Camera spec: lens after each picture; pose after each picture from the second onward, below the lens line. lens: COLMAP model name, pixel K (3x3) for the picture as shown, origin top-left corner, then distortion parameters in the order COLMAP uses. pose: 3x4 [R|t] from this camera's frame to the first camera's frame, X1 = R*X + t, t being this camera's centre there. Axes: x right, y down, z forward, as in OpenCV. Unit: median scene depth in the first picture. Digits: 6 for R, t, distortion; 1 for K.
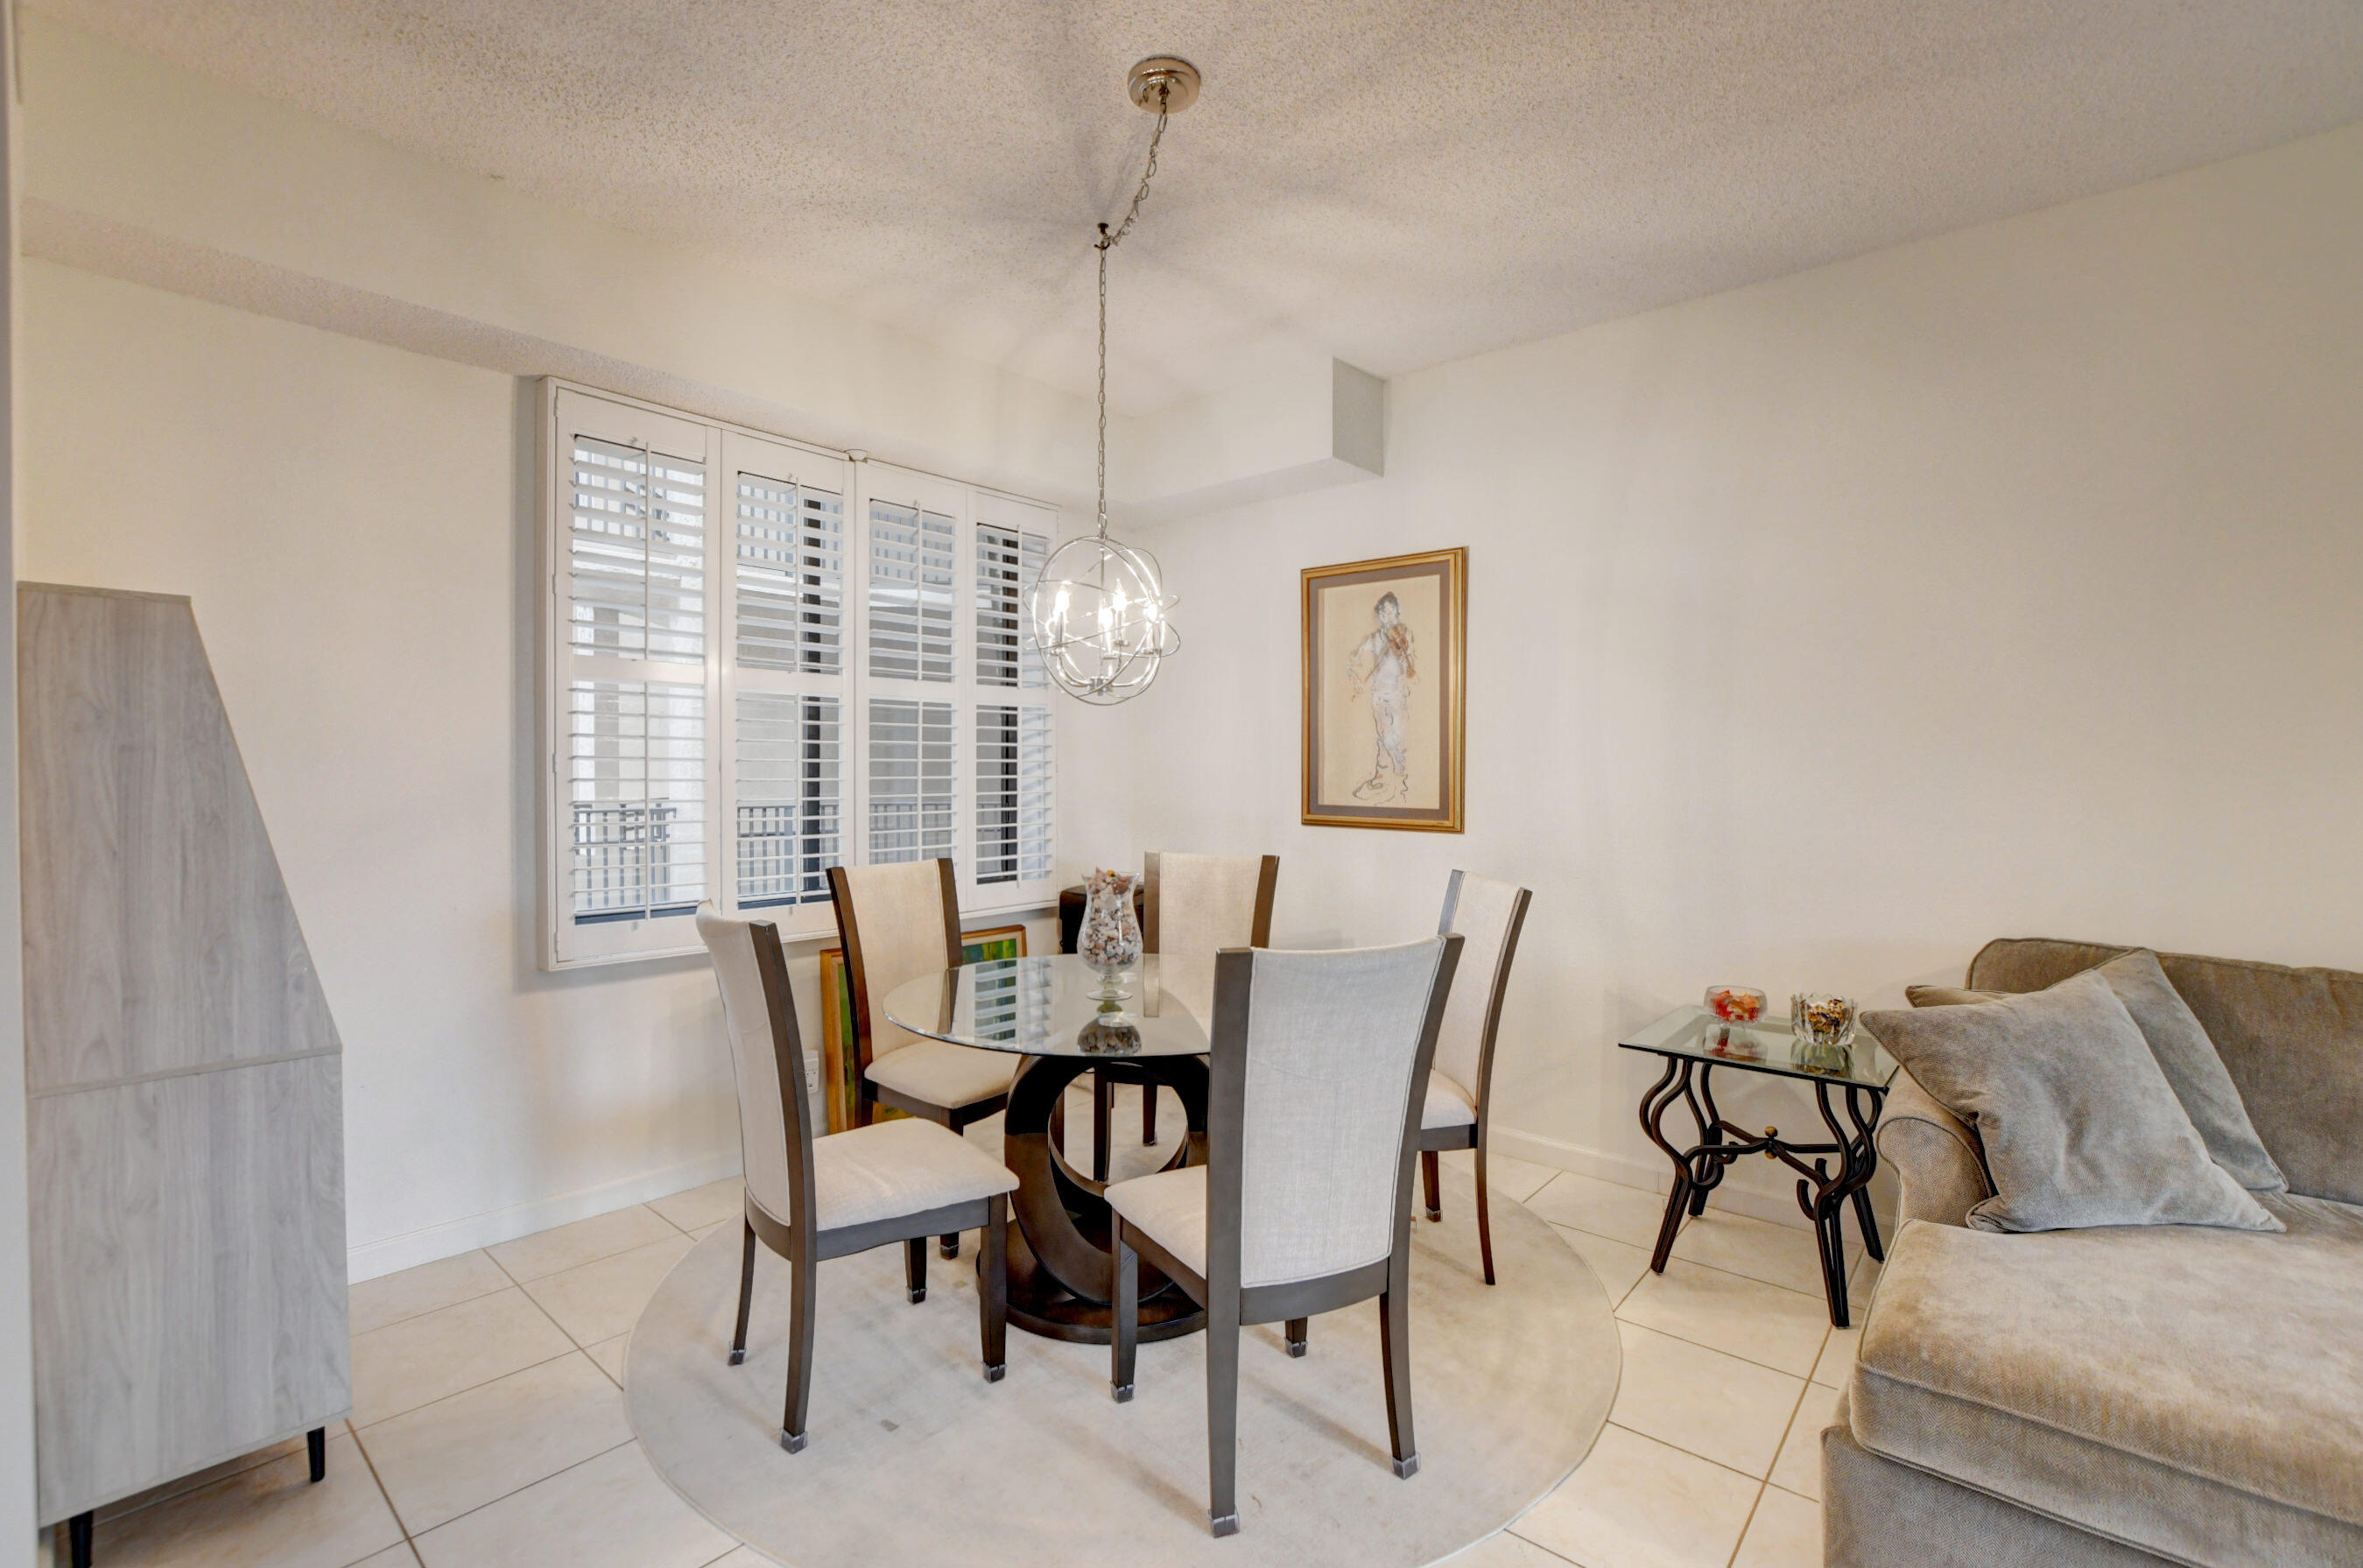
lens RADIAL K [[1041.0, 0, 1182.5], [0, 1041.0, 787.2], [0, 0, 1]] dist [-0.034840, 0.005181]
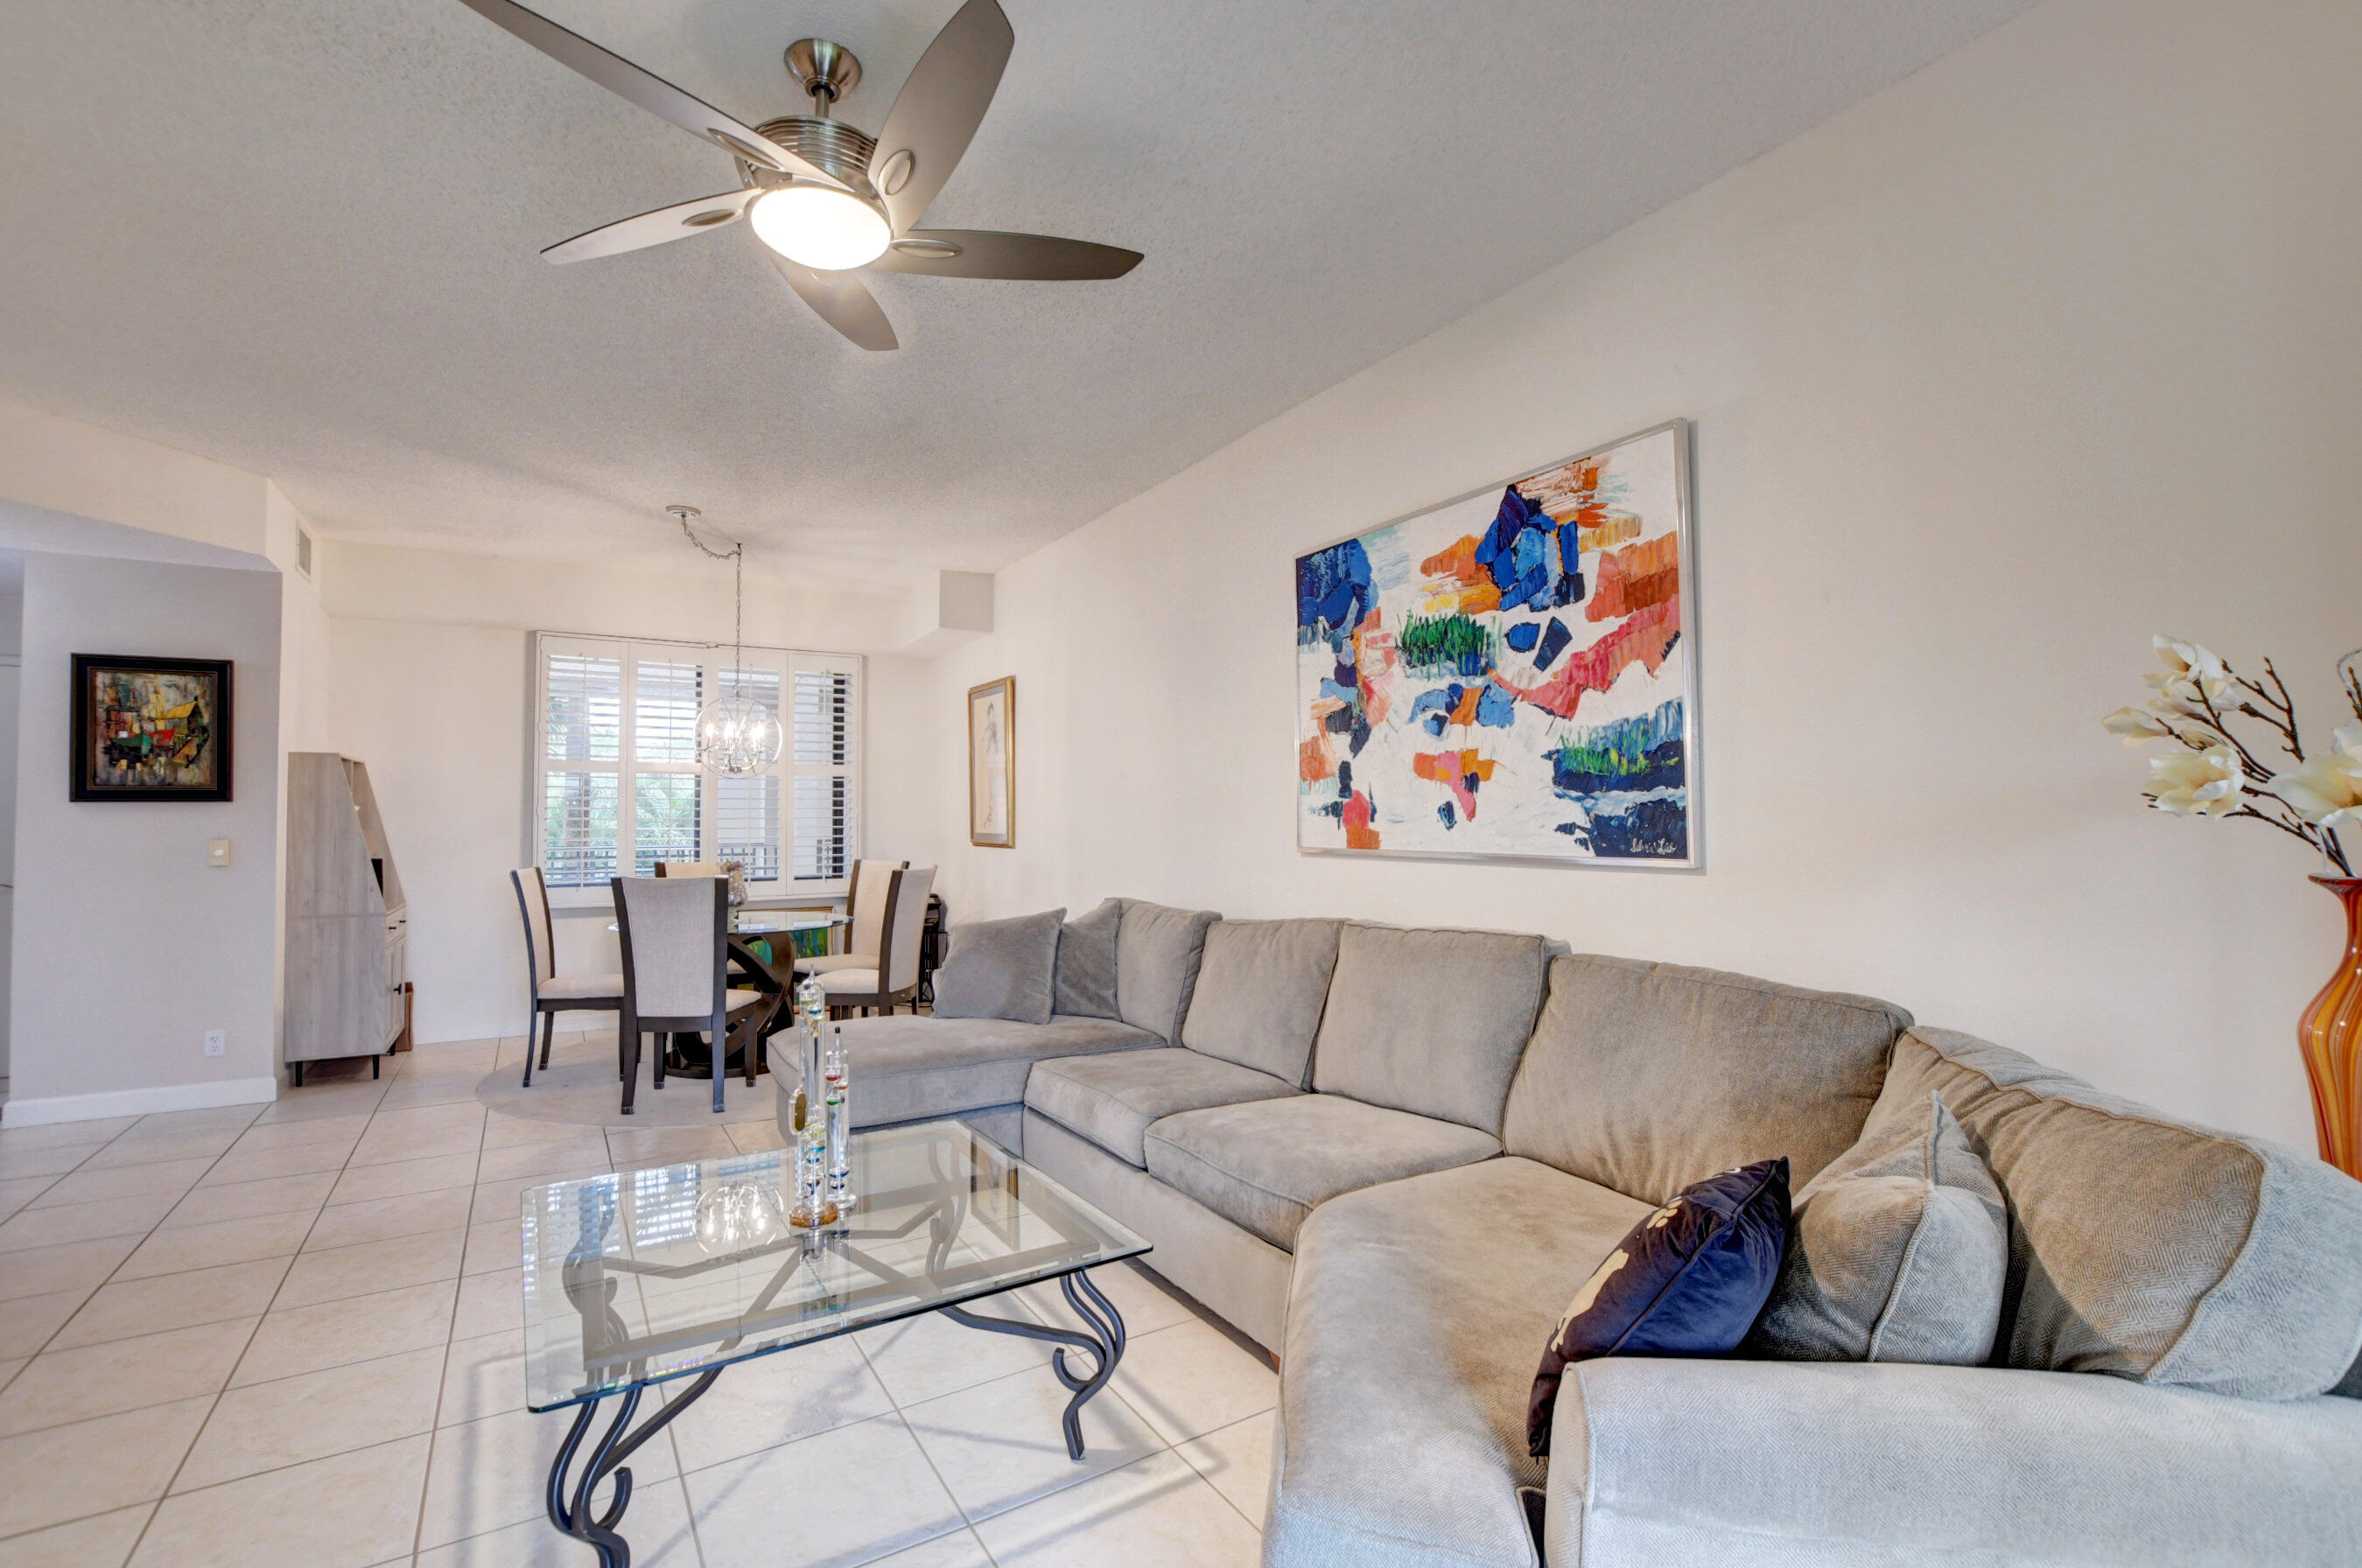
lens RADIAL K [[1040.5, 0, 1179.7], [0, 1040.5, 789.1], [0, 0, 1]] dist [-0.034840, 0.005181]
pose [[0.953696, -0.020036, -0.300106, 1.943664], [0.005354, 0.998752, -0.049666, 0.064614], [0.300726, 0.045760, 0.952612, -0.940766]]
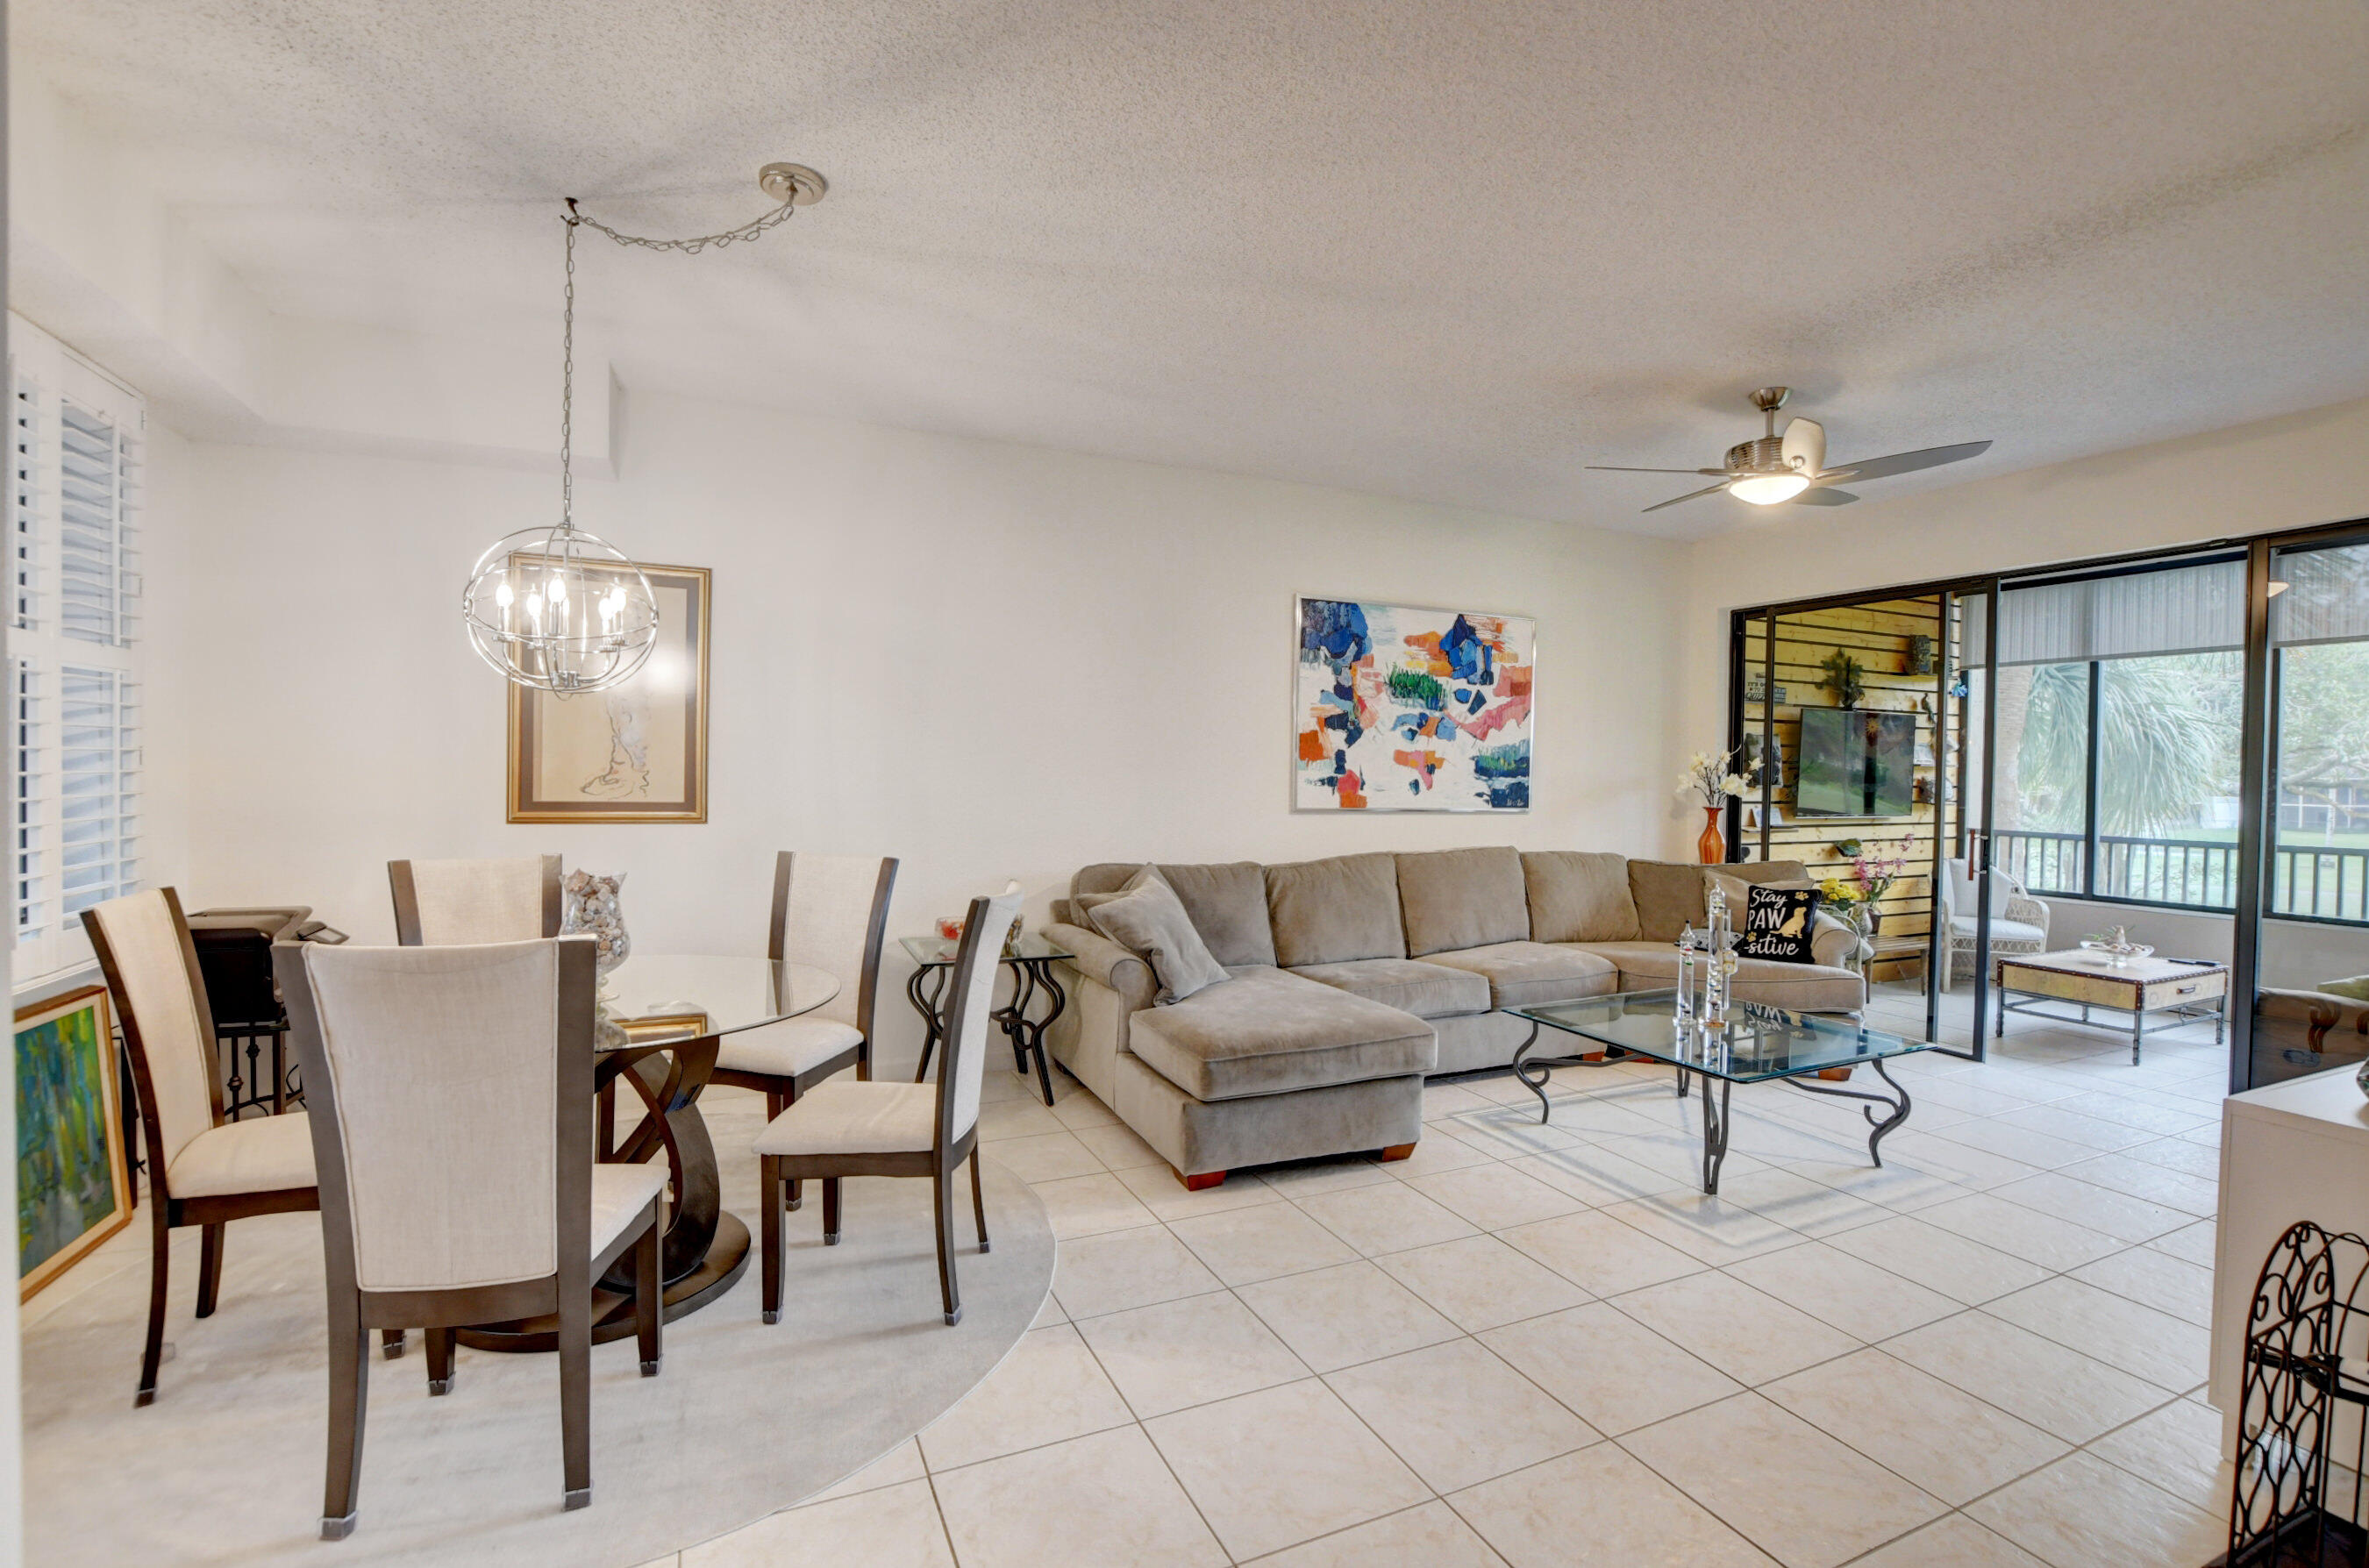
lens RADIAL K [[1043.6, 0, 1182.1], [0, 1043.6, 787.4], [0, 0, 1]] dist [-0.034840, 0.005181]
pose [[0.419838, -0.014612, 0.907481, -1.014197], [0.003745, 0.999890, 0.014368, -0.015704], [-0.907591, -0.002633, 0.419847, 0.121861]]
